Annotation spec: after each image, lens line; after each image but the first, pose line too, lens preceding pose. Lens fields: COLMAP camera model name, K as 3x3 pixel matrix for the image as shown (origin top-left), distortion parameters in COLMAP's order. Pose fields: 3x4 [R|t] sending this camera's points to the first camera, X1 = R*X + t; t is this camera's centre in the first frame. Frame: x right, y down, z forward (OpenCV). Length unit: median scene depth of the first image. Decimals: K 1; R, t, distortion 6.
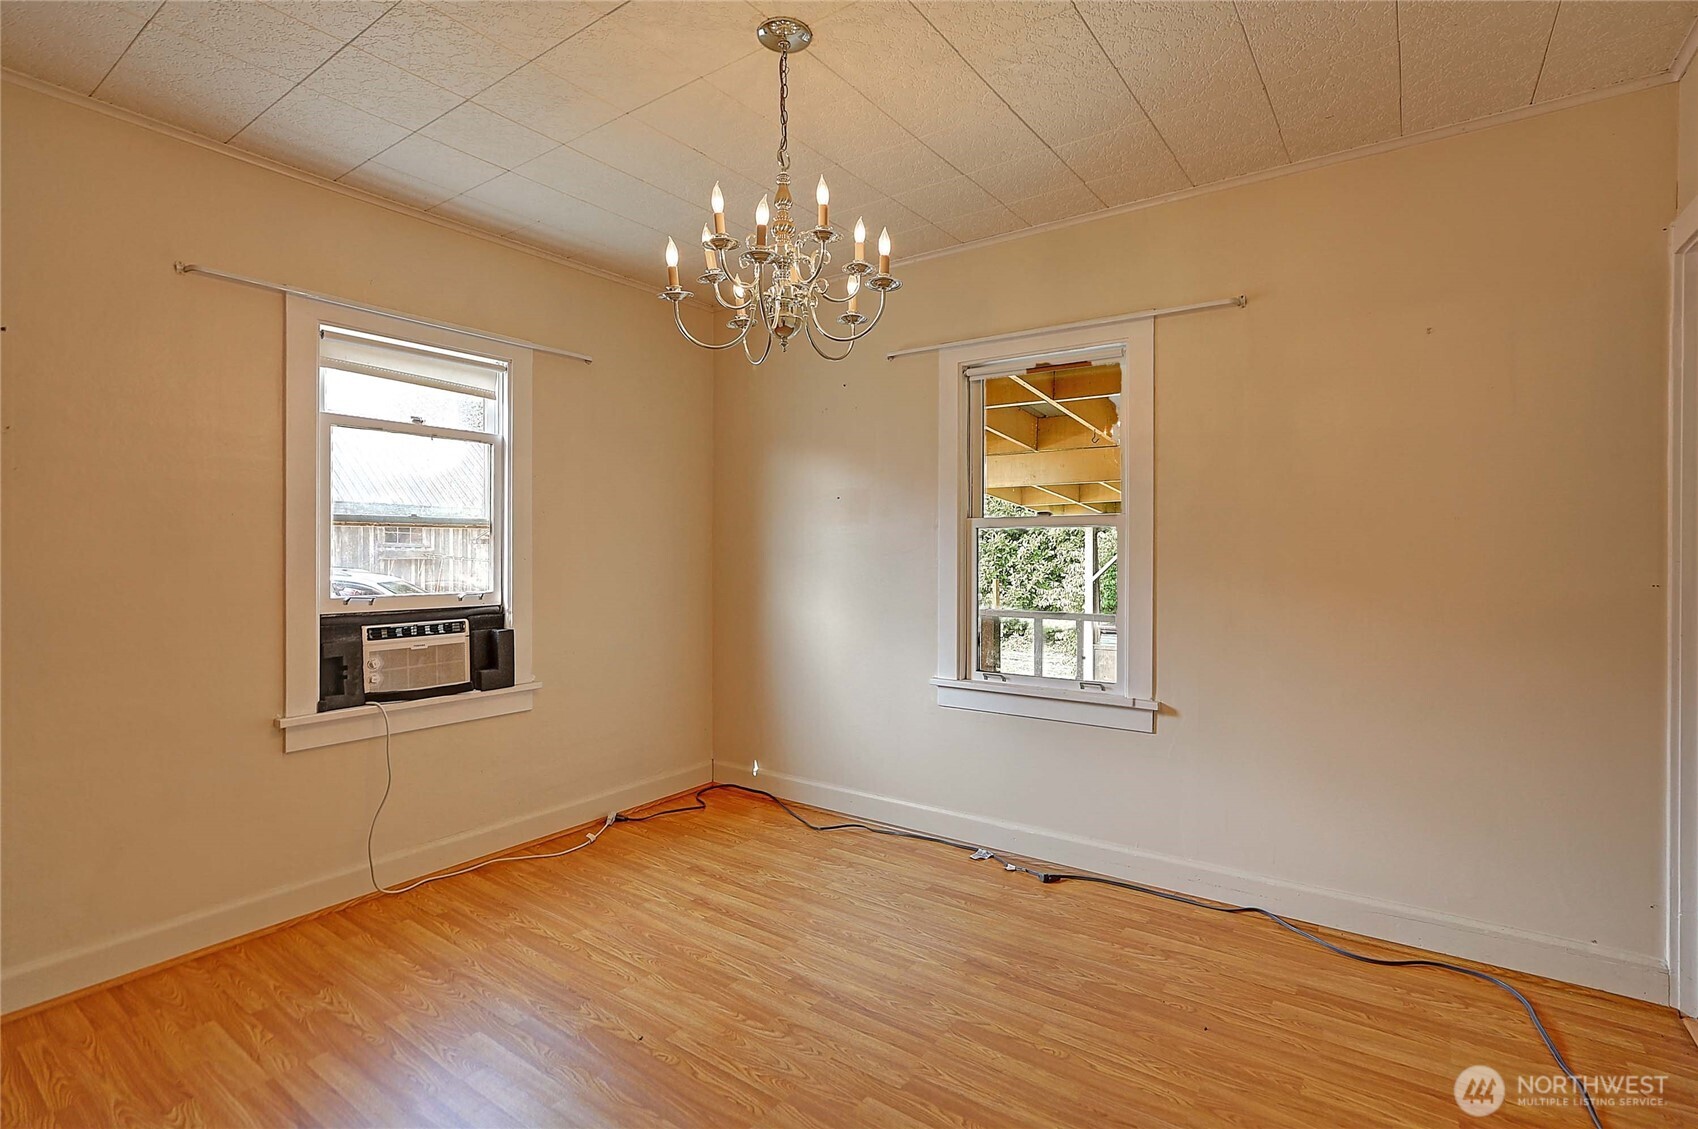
lens RADIAL K [[799.9, 0, 871.6], [0, 799.9, 554.9], [0, 0, 1]] dist [-0.004569, 0.000445]
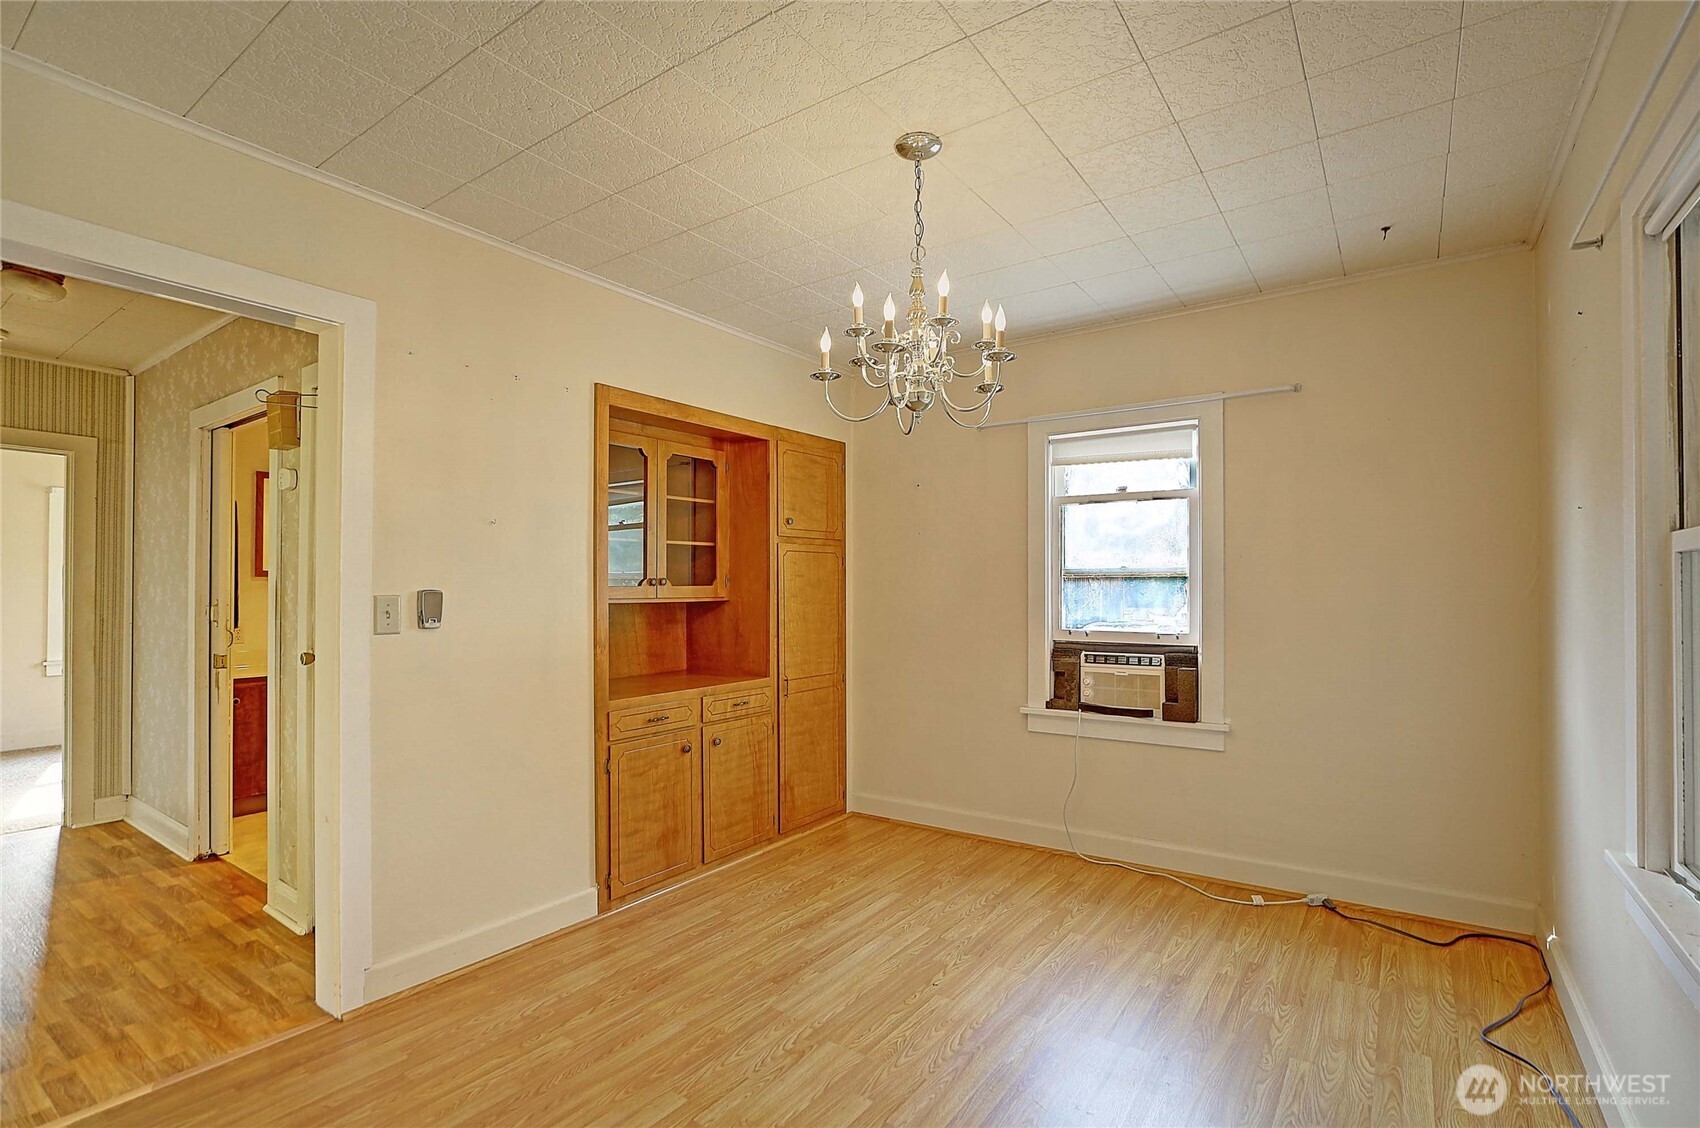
lens RADIAL K [[783.4, 0, 851.4], [0, 783.4, 583.8], [0, 0, 1]] dist [-0.013957, 0.000590]
pose [[0.007396, -0.009709, -0.999926, 0.647894], [-0.005059, 0.999940, -0.009746, -0.009004], [0.999960, 0.005131, 0.007346, 0.586609]]
